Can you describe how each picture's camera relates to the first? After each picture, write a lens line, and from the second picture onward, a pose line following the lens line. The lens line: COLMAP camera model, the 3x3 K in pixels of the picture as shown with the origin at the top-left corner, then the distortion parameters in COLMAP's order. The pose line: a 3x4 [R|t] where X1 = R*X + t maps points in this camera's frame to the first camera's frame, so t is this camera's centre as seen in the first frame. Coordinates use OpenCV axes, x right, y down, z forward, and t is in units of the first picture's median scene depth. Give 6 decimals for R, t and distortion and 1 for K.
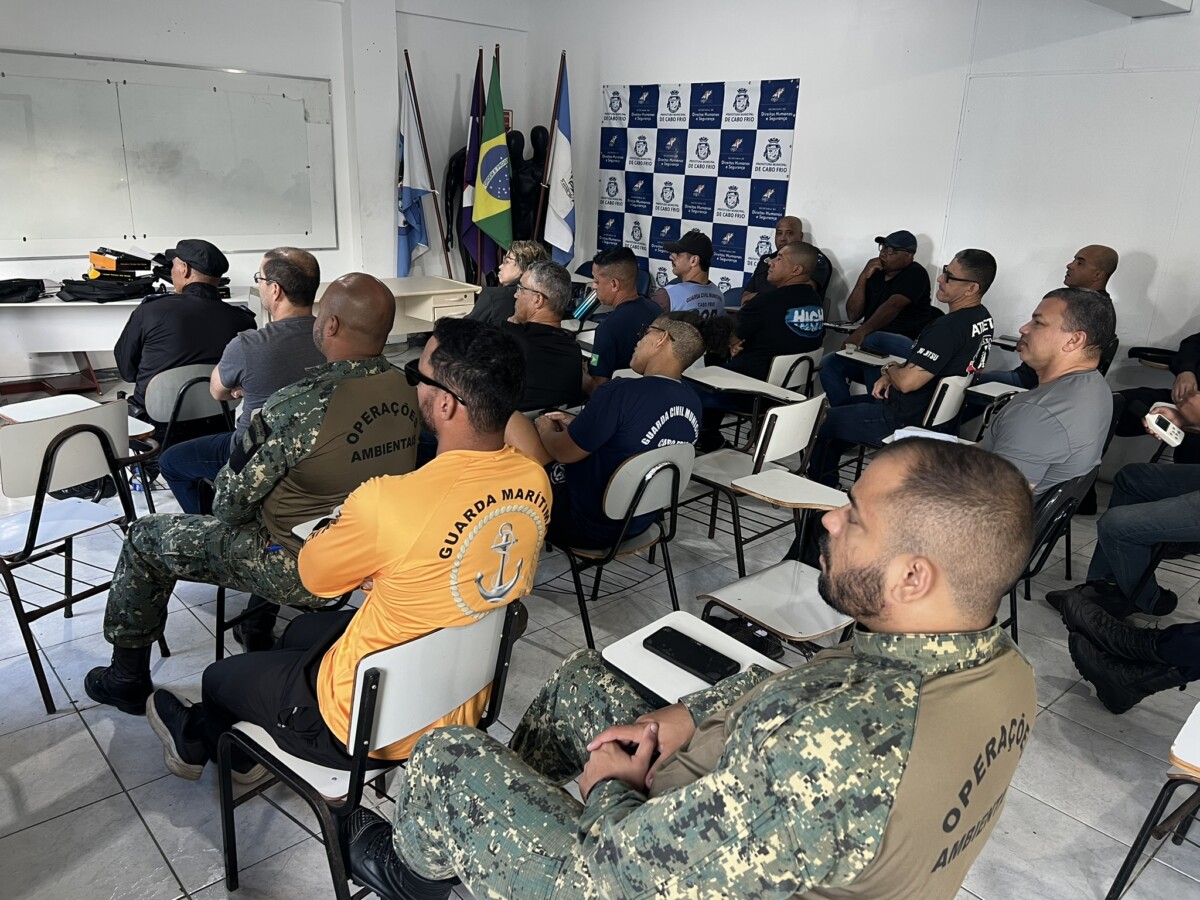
lens RADIAL K [[903.8, 0, 606.4], [0, 903.8, 458.9], [0, 0, 1]] dist [0.052763, -0.060442]
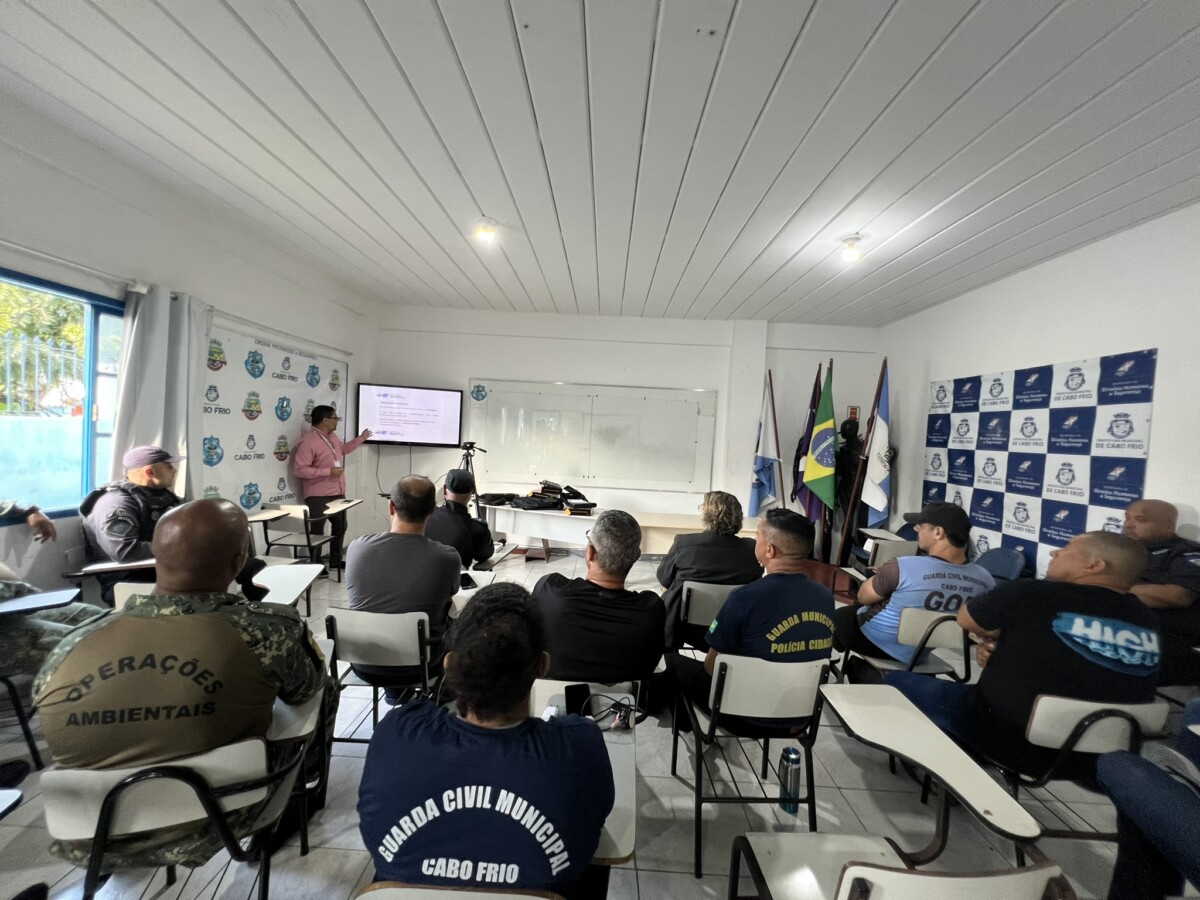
lens RADIAL K [[482.4, 0, 600.0], [0, 482.4, 450.0], [0, 0, 1]] dist [0.003222, 0.007017]
pose [[0.732918, 0.021163, -0.679988, 0.137160], [-0.233429, 0.946661, -0.222136, -0.092045], [0.639016, 0.321537, 0.698765, 0.350798]]
